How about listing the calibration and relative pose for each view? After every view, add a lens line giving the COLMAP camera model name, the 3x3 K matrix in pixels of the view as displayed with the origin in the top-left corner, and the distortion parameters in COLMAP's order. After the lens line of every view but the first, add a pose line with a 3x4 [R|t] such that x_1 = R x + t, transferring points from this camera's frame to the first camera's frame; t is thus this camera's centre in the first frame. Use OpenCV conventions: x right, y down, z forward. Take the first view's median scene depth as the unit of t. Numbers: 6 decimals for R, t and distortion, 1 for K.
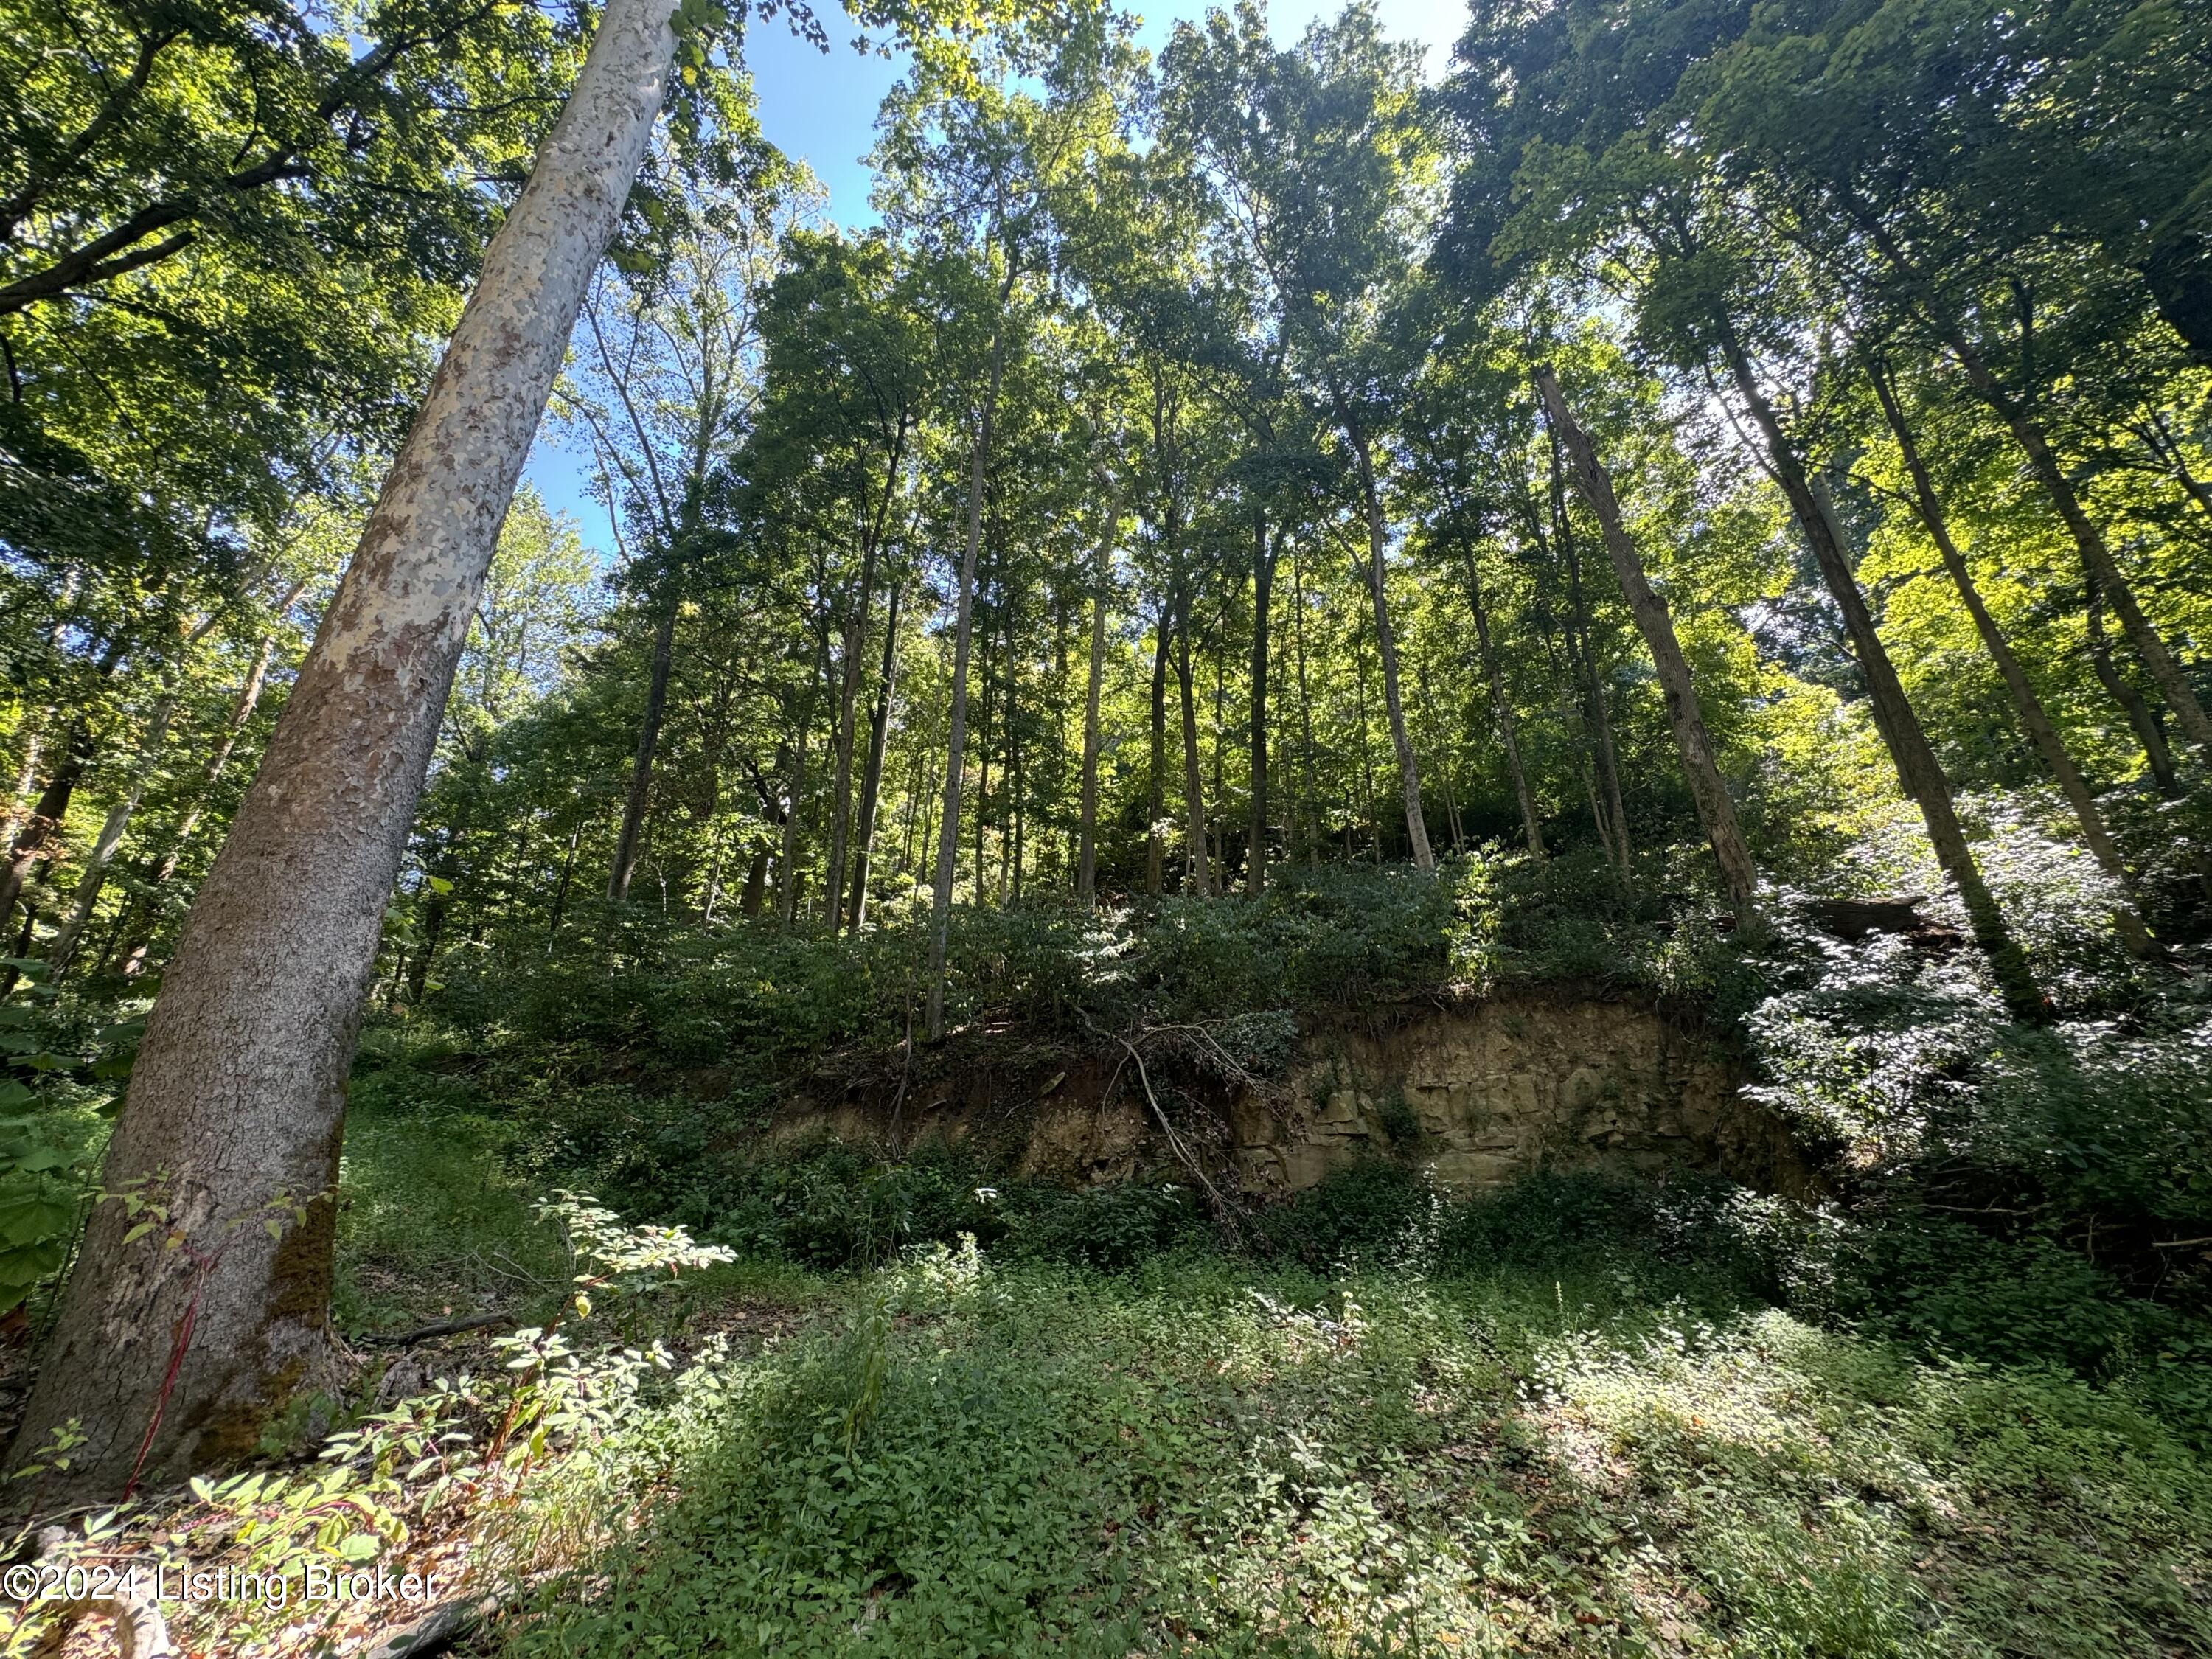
lens RADIAL K [[872.7, 0, 1107.4], [0, 872.7, 826.4], [0, 0, 1]] dist [-0.008058, 0.000680]
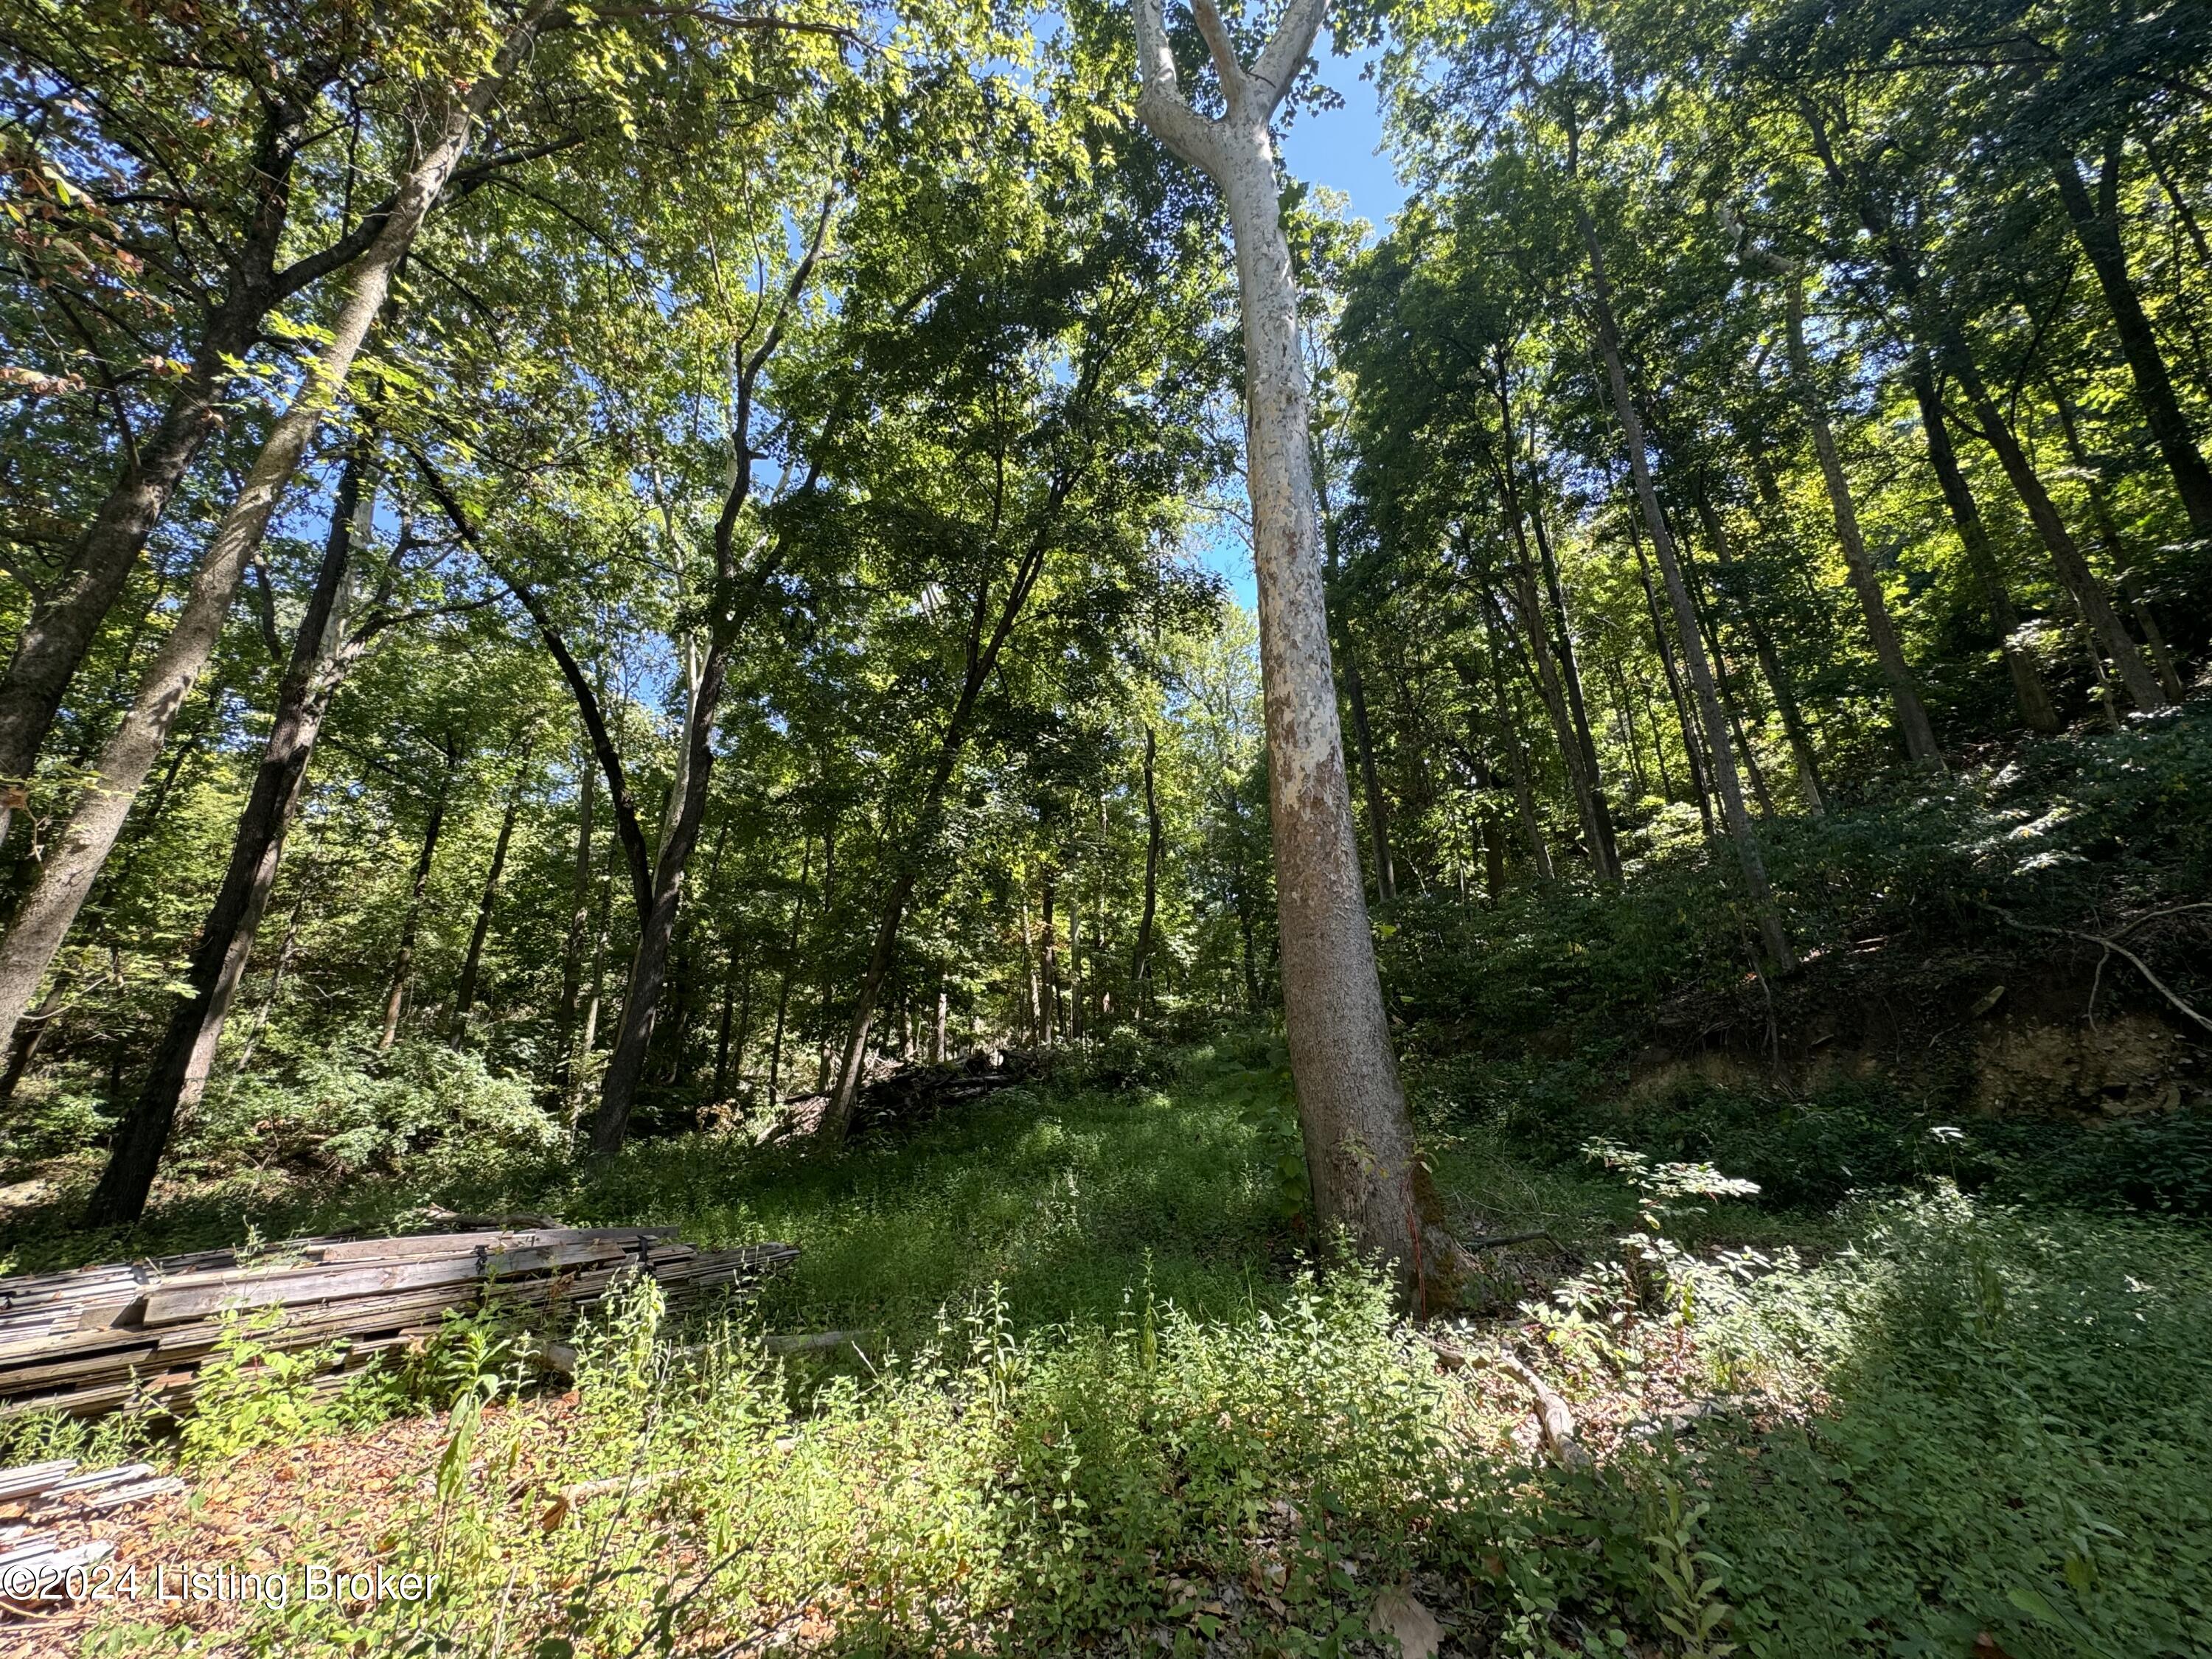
lens RADIAL K [[872.7, 0, 1107.4], [0, 872.7, 826.4], [0, 0, 1]] dist [-0.008058, 0.000680]
pose [[0.684481, -0.268194, -0.677906, -0.027727], [0.299582, 0.951210, -0.073831, -0.043024], [0.664632, -0.152553, 0.731431, -0.106688]]
